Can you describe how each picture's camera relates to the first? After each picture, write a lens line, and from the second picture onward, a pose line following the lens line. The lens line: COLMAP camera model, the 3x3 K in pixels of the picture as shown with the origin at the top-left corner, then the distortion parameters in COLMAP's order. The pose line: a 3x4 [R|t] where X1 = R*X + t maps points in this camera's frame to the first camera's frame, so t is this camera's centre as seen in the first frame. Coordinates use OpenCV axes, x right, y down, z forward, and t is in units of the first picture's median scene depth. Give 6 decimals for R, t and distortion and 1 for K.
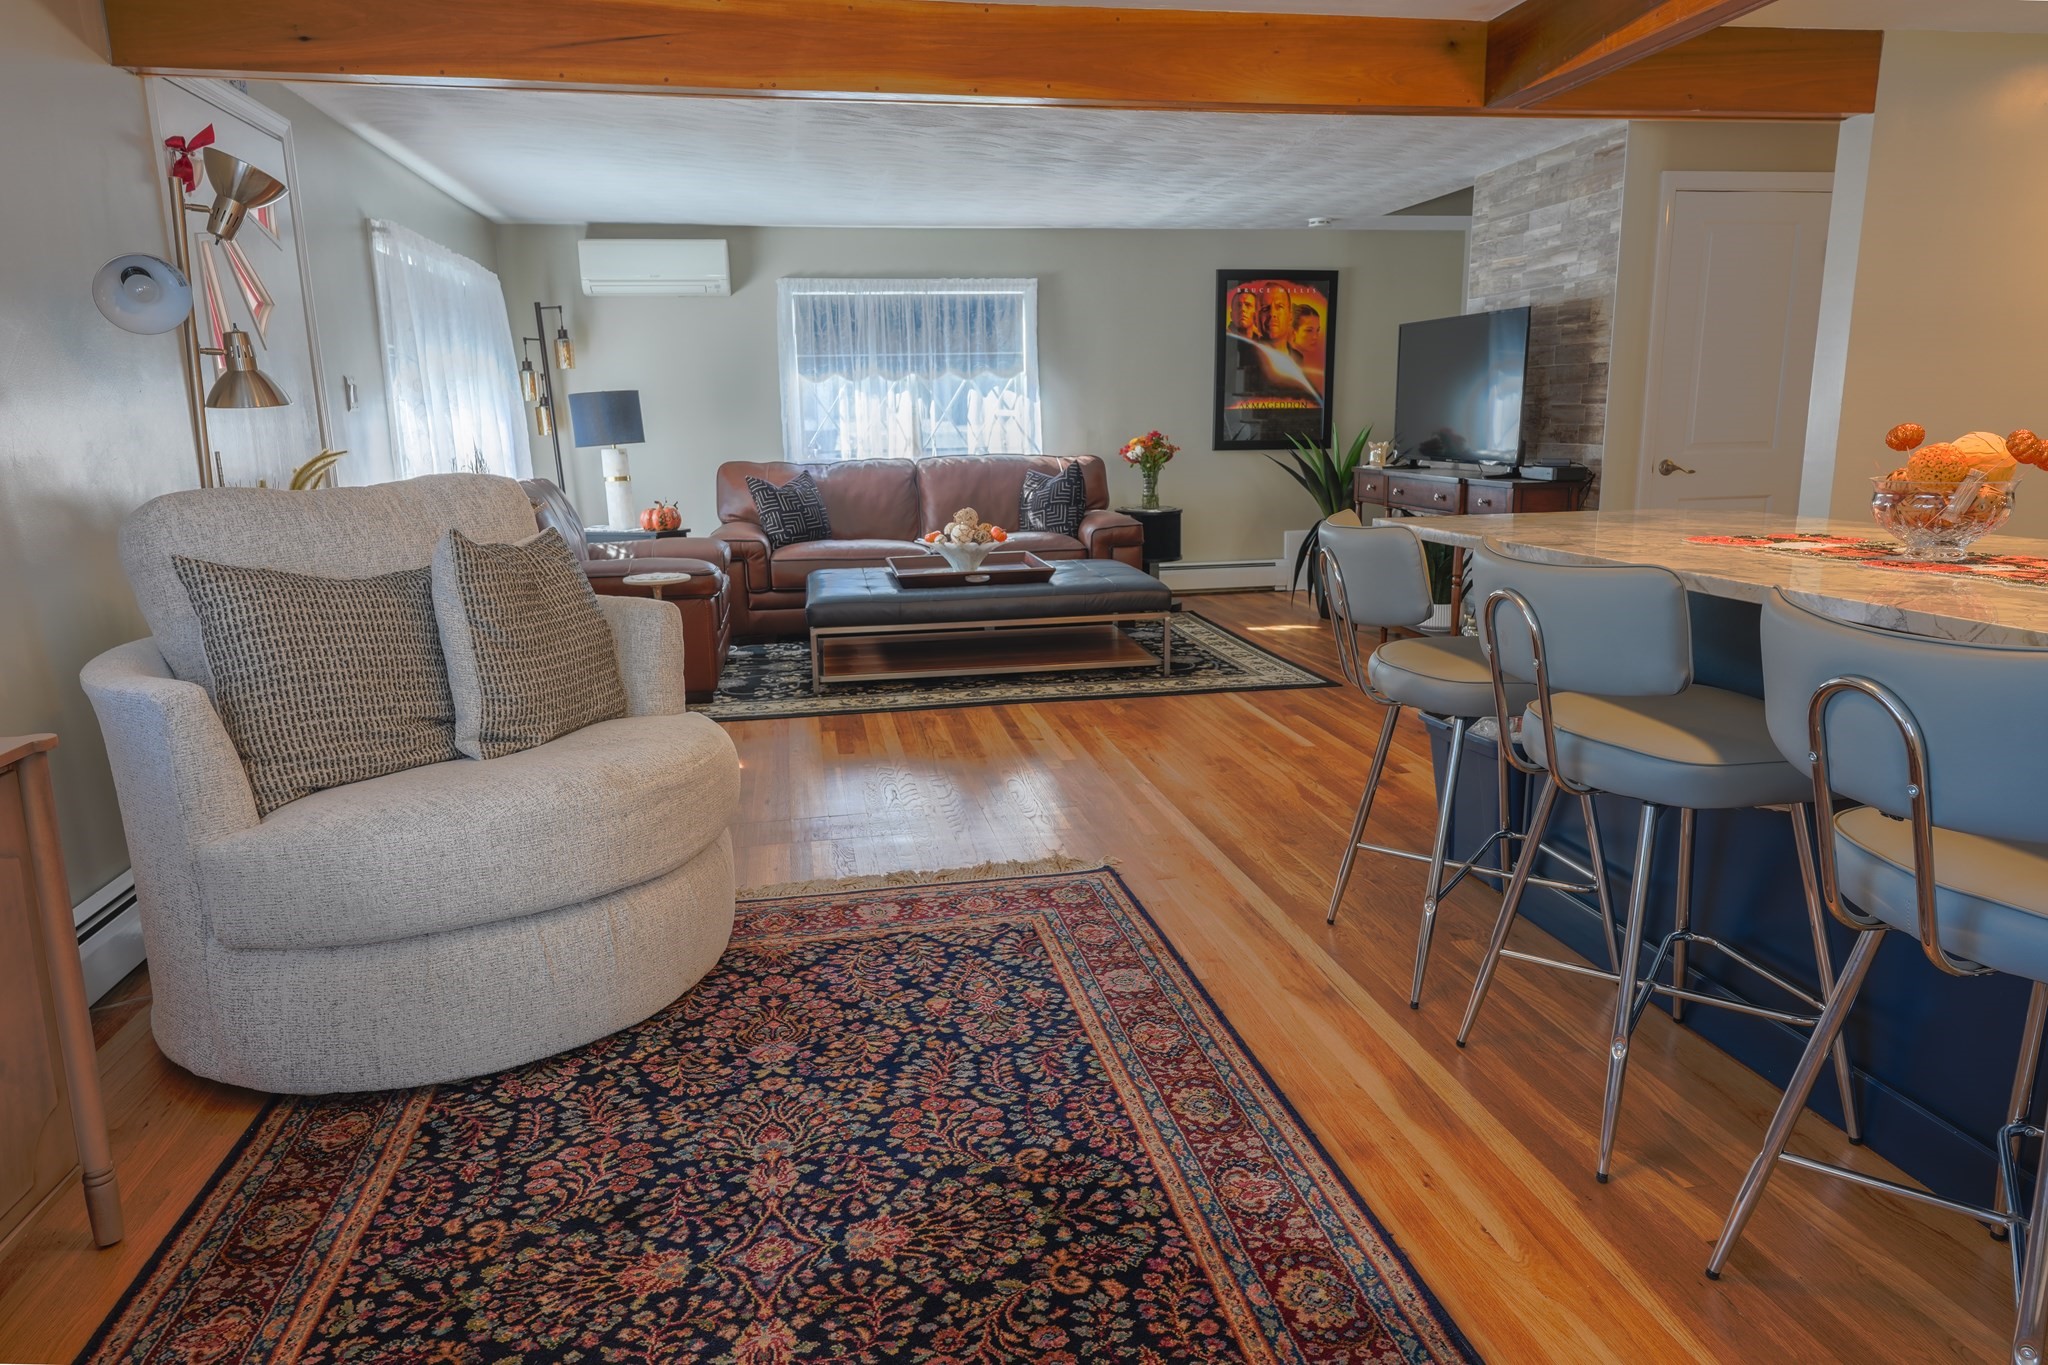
lens RADIAL K [[1256.8, 0, 1024.0], [0, 1256.8, 682.5], [0, 0, 1]] dist [-0.005093, 0.000398]
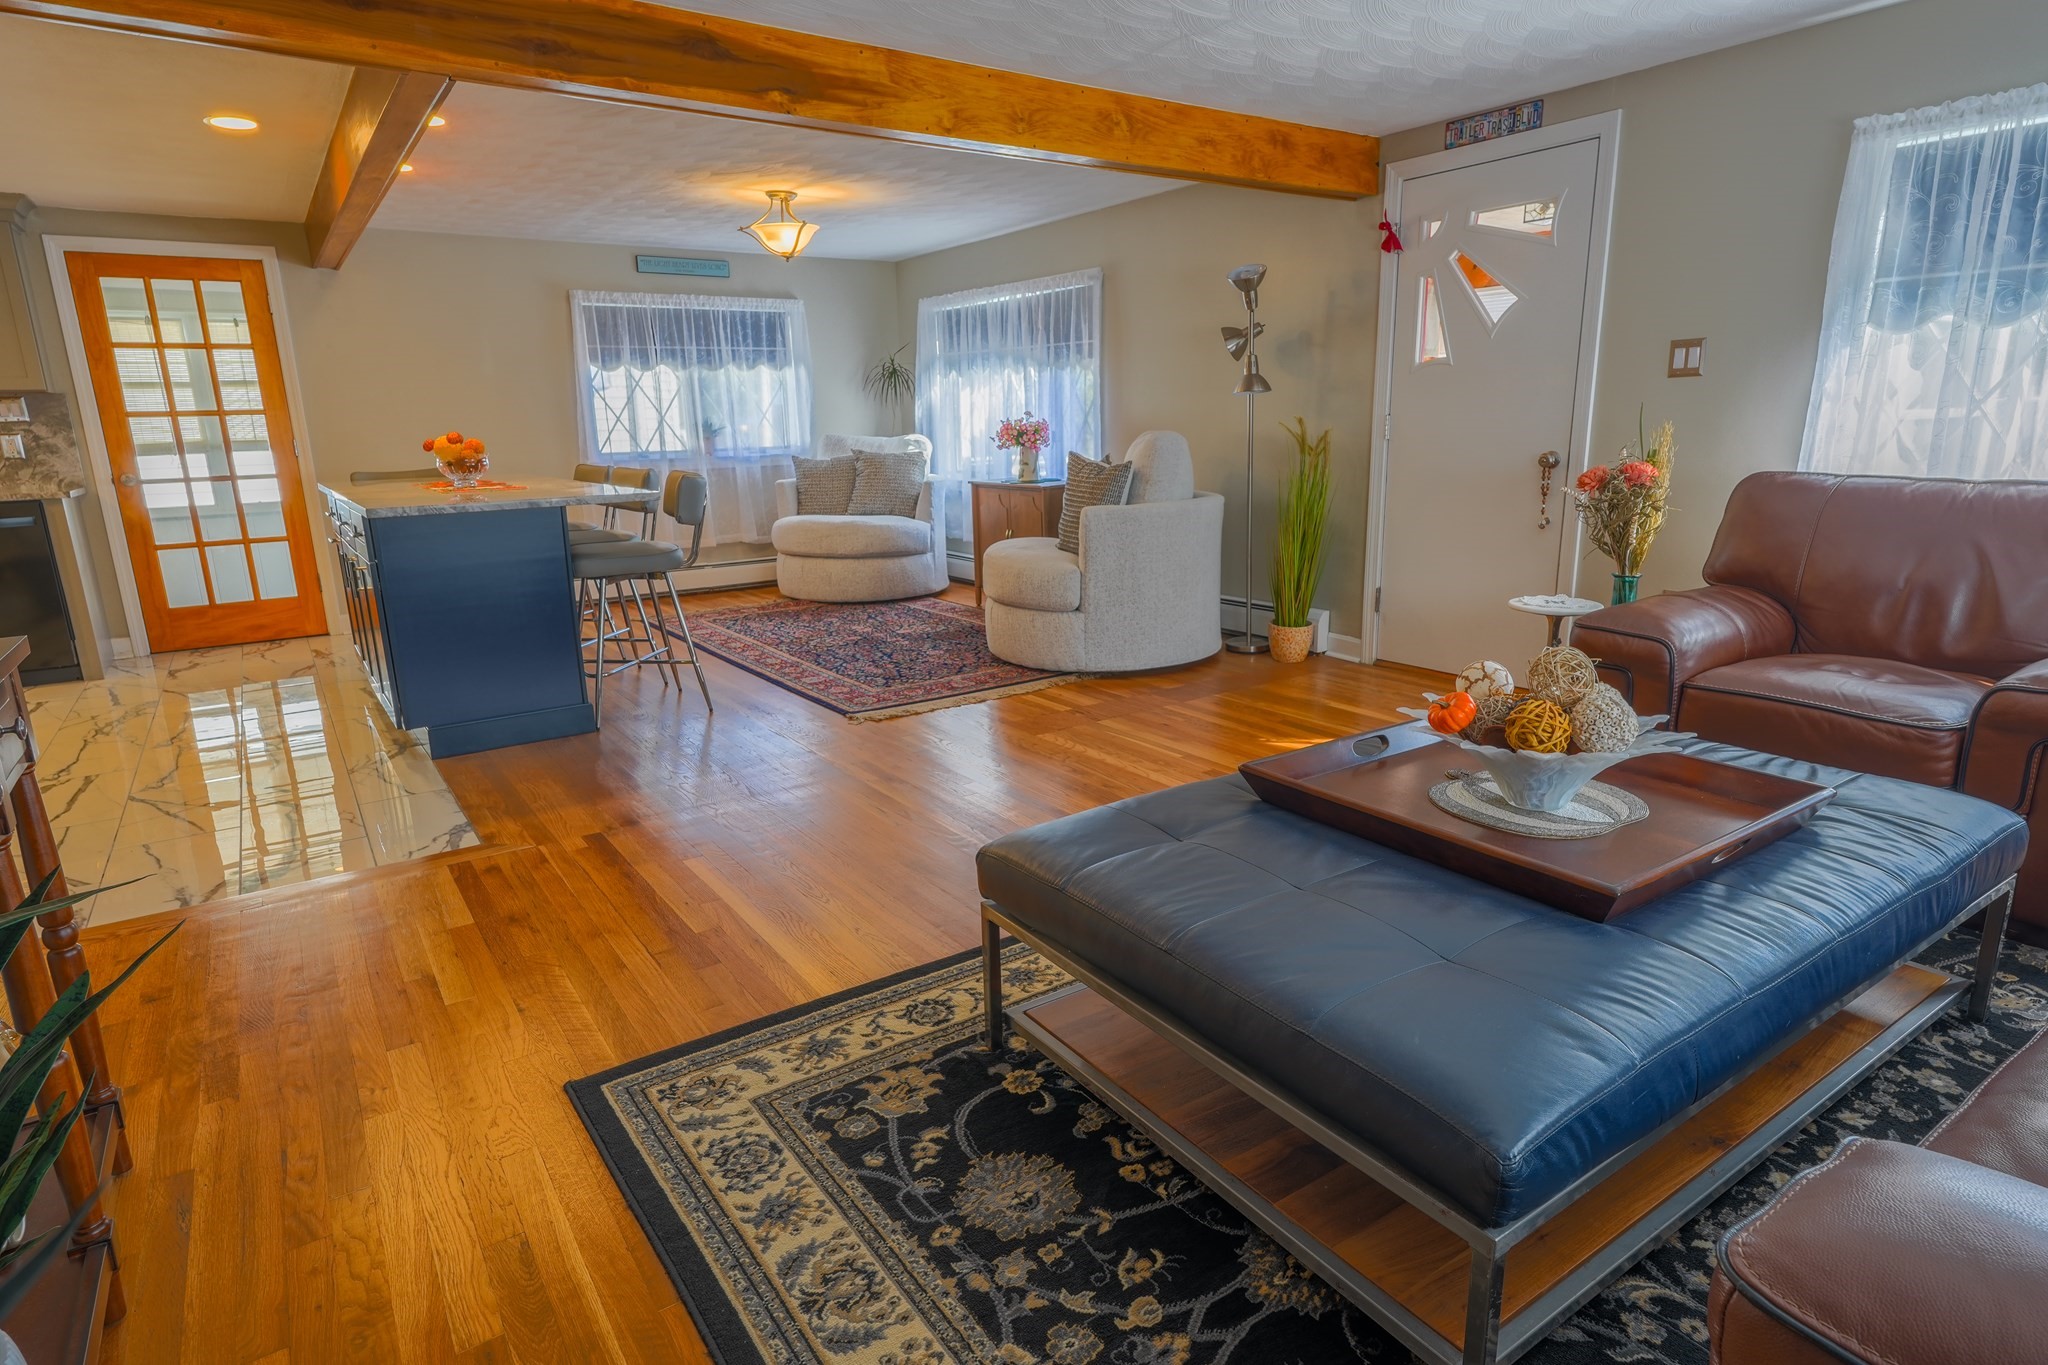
lens RADIAL K [[1107.8, 0, 1024.0], [0, 1107.8, 682.5], [0, 0, 1]] dist [0.002068, 0.001268]
pose [[-0.910375, 0.135367, -0.391016, 0.181560], [-0.046472, 0.905548, 0.421692, -0.210918], [0.411167, 0.402069, -0.818097, 0.988198]]
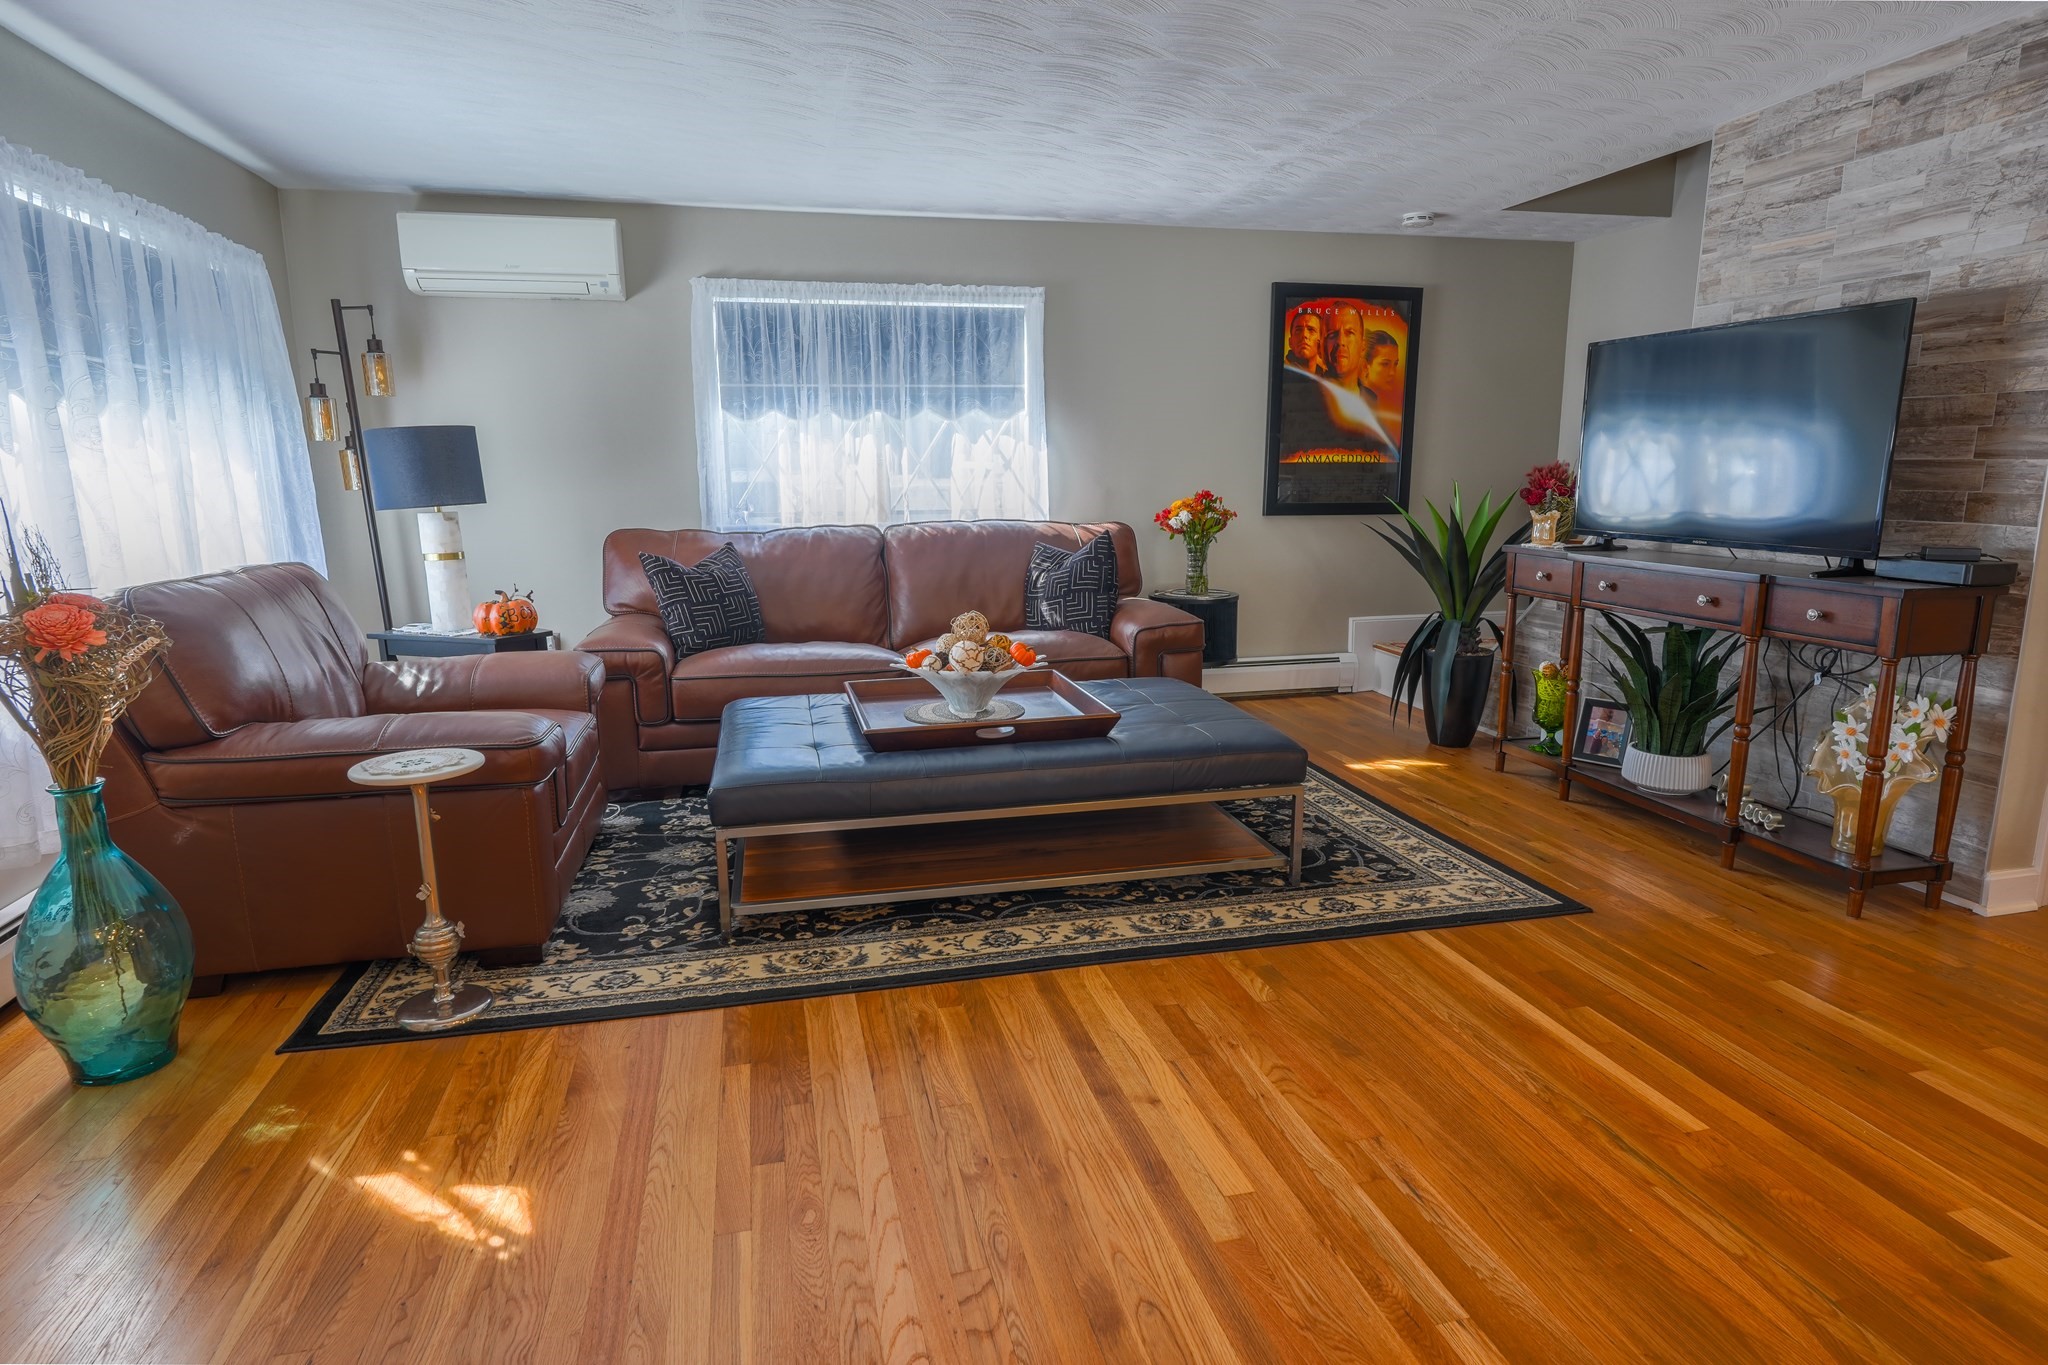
lens RADIAL K [[1132.8, 0, 1024.0], [0, 1132.8, 682.5], [0, 0, 1]] dist [-0.001643, 0.000404]
pose [[0.998470, -0.001137, 0.055282, -0.041702], [0.002378, 0.999747, -0.022389, -0.073792], [-0.055242, 0.022486, 0.998220, 0.347114]]
